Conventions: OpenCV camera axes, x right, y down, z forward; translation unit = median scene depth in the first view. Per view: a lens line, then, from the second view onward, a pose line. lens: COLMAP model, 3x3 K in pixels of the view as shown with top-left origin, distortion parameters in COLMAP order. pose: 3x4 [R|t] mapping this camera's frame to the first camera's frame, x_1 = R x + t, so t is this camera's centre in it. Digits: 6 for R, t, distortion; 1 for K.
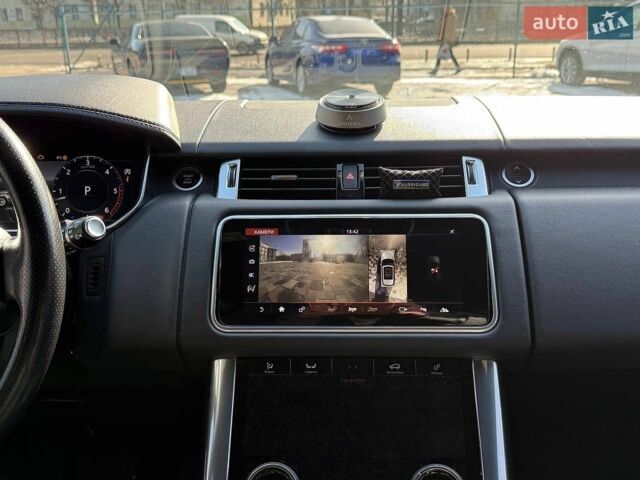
lens RADIAL K [[634.3, 0, 320.0], [0, 634.3, 240.0], [0, 0, 1]] dist [0.162341, -0.391581]
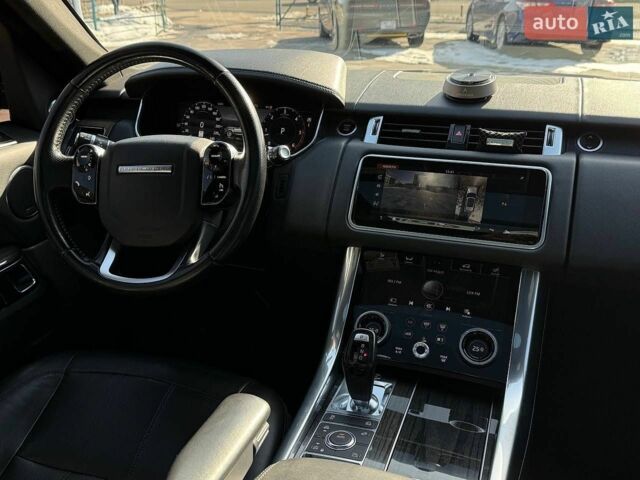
lens RADIAL K [[634.3, 0, 320.0], [0, 634.3, 240.0], [0, 0, 1]] dist [0.162341, -0.391581]
pose [[0.954778, 0.122846, -0.270754, 0.166507], [-0.104032, 0.991119, 0.082831, 0.046660], [0.278525, -0.050918, 0.959078, -0.443580]]
